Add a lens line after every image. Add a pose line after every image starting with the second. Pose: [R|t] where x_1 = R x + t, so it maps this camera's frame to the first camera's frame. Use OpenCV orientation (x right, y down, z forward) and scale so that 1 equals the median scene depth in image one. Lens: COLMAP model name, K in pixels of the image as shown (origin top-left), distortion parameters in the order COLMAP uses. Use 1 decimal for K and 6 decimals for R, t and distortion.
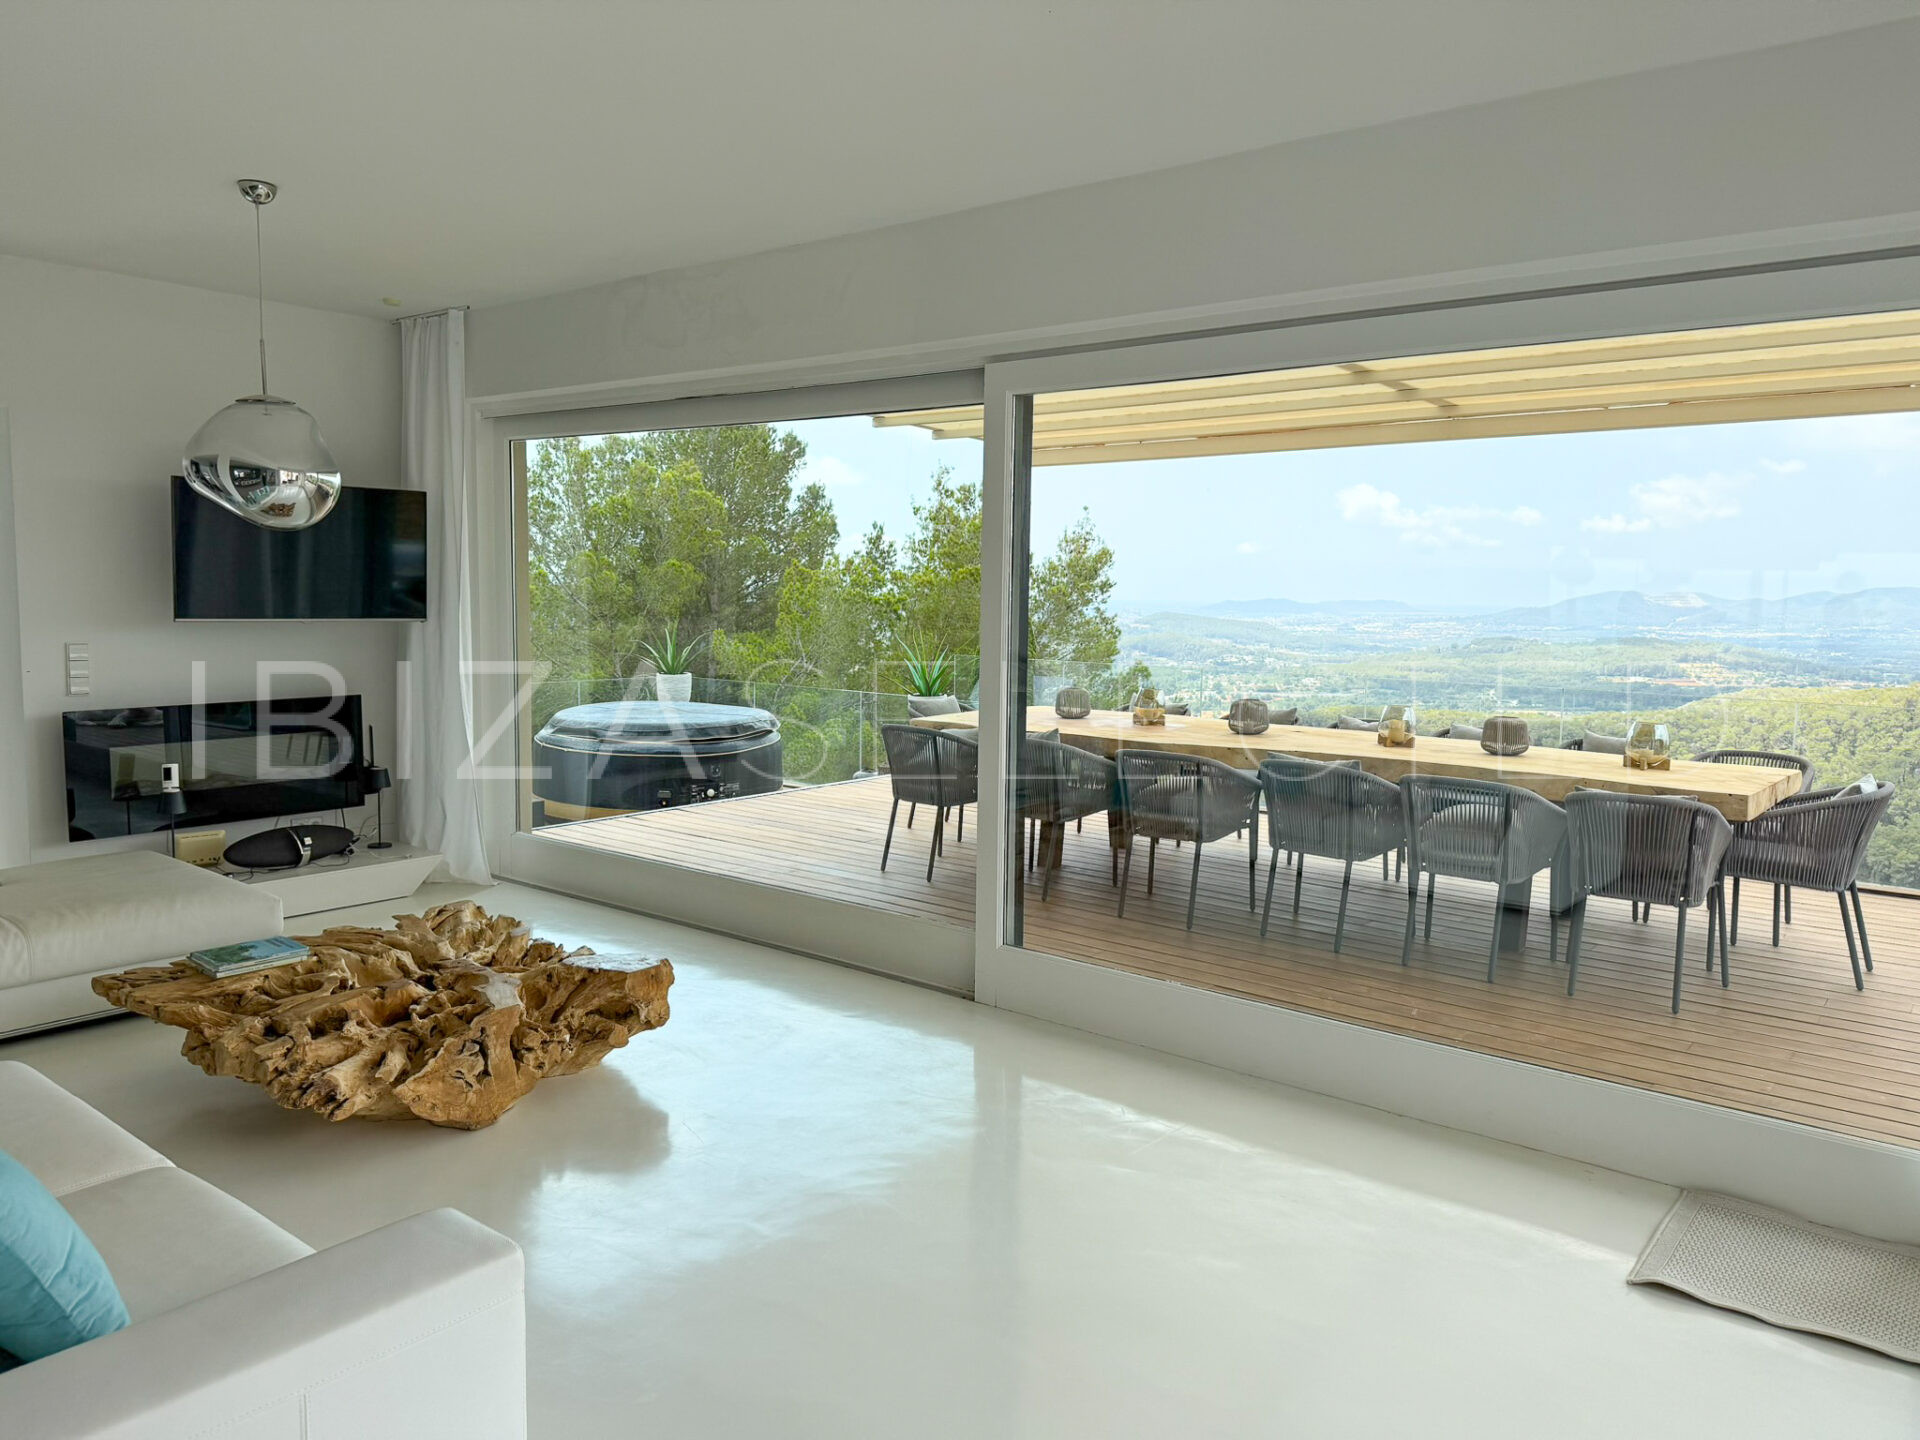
lens RADIAL K [[1332.7, 0, 960.0], [0, 1332.7, 720.0], [0, 0, 1]] dist [0.081449, -0.122411]
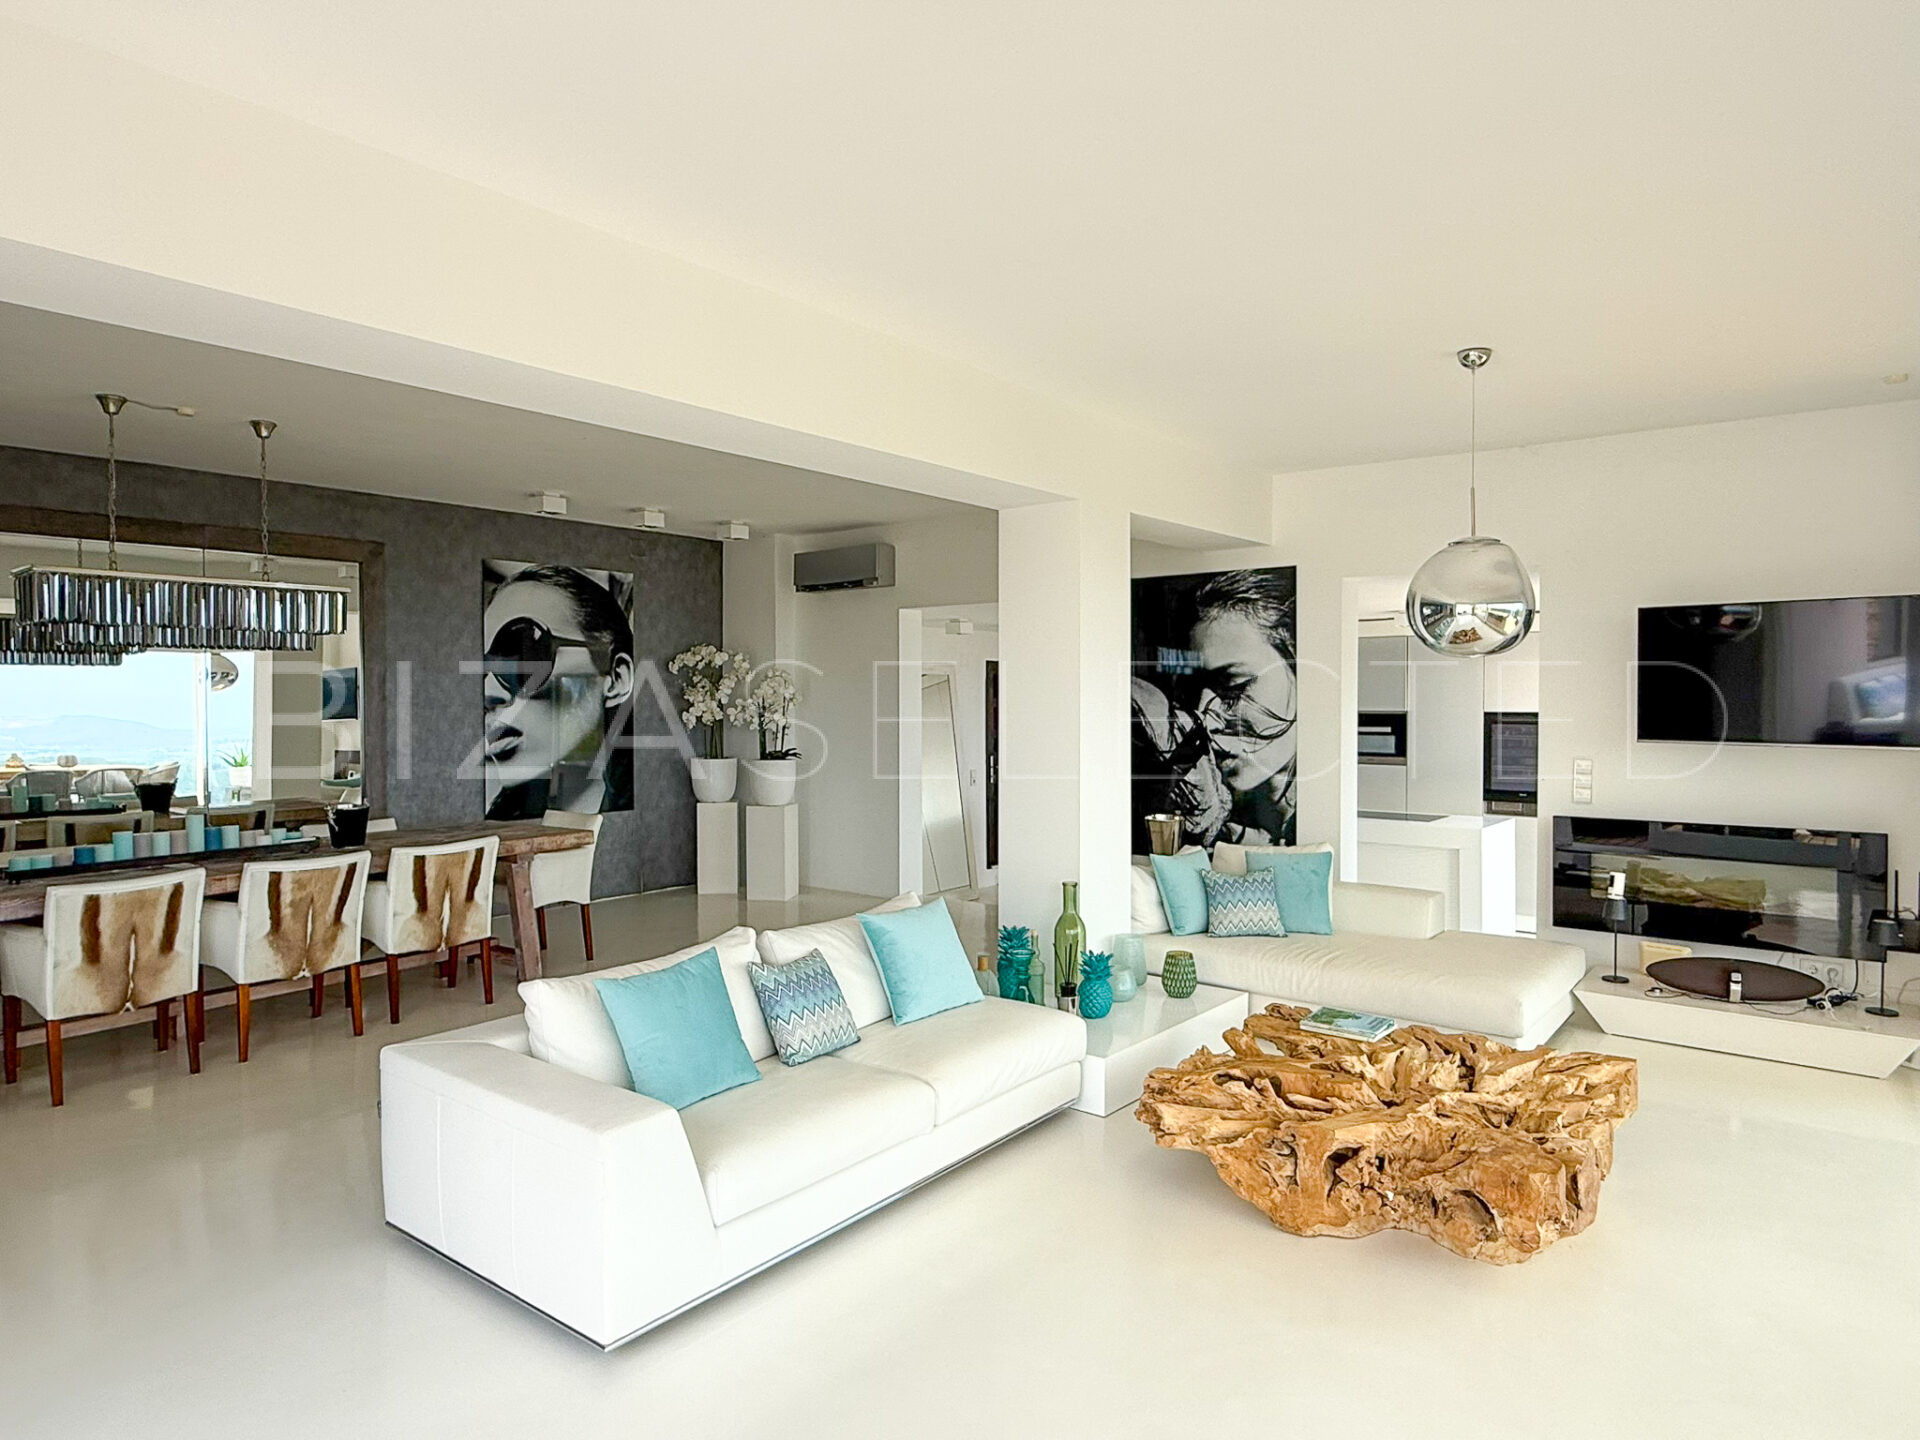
lens RADIAL K [[1152.3, 0, 960.0], [0, 1152.3, 720.0], [0, 0, 1]] dist [0.004737, -0.002745]
pose [[0.013285, 0.006497, -0.999891, 0.433497], [-0.099766, 0.994998, 0.005139, -0.054178], [0.994922, 0.099687, 0.013867, 0.587670]]
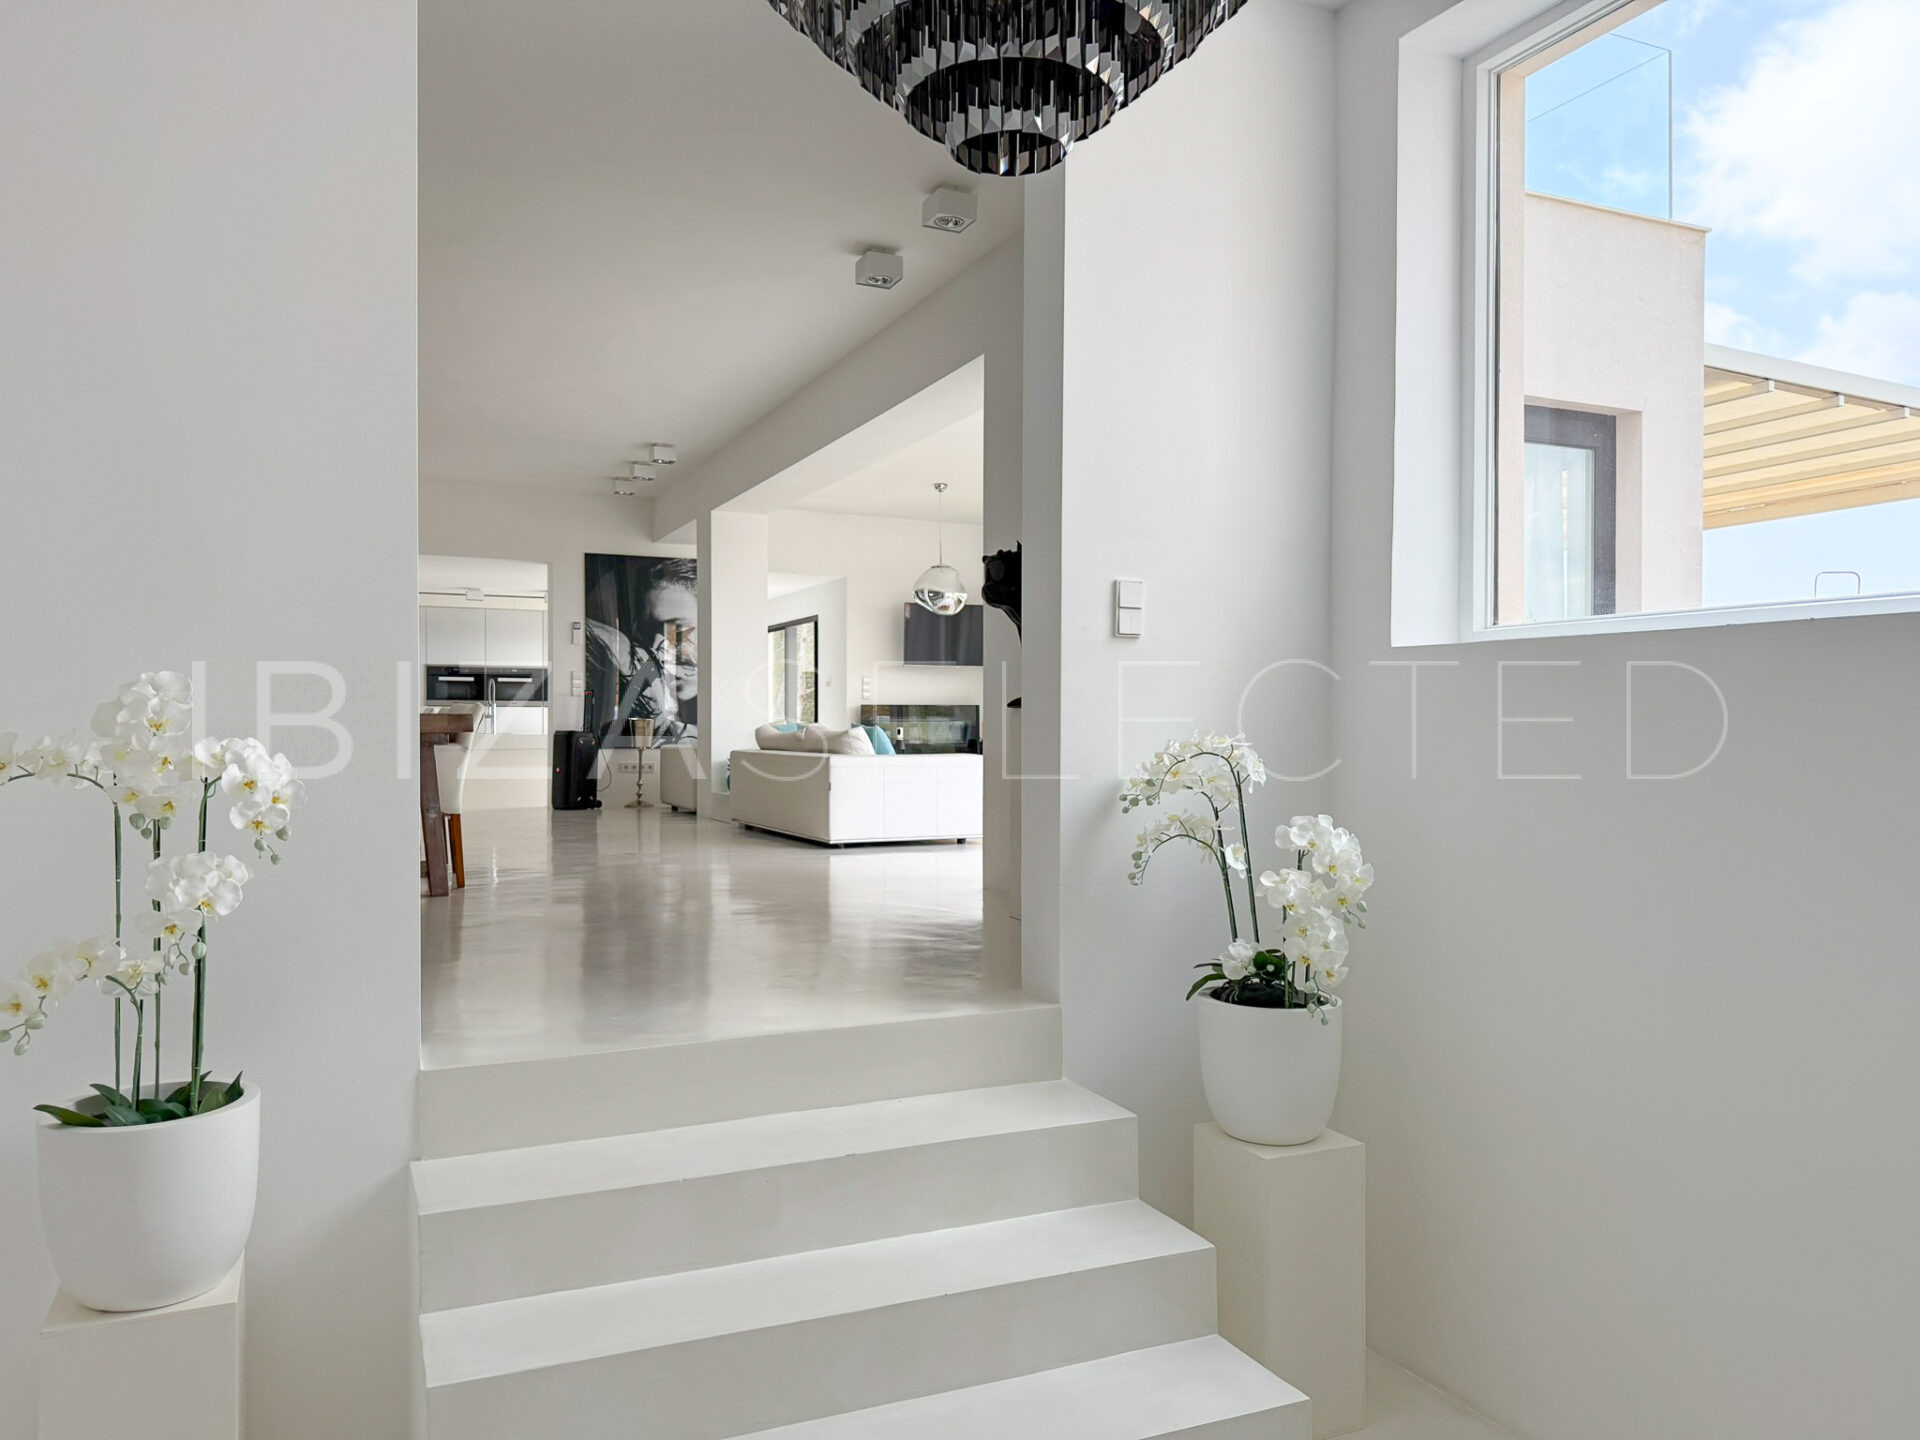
lens RADIAL K [[1332.7, 0, 960.0], [0, 1332.7, 720.0], [0, 0, 1]] dist [0.081449, -0.122411]
pose [[0.891577, -0.011666, -0.452718, 0.661926], [-0.036164, 0.994642, -0.096852, 0.298500], [0.451423, 0.102723, 0.886378, -1.202112]]
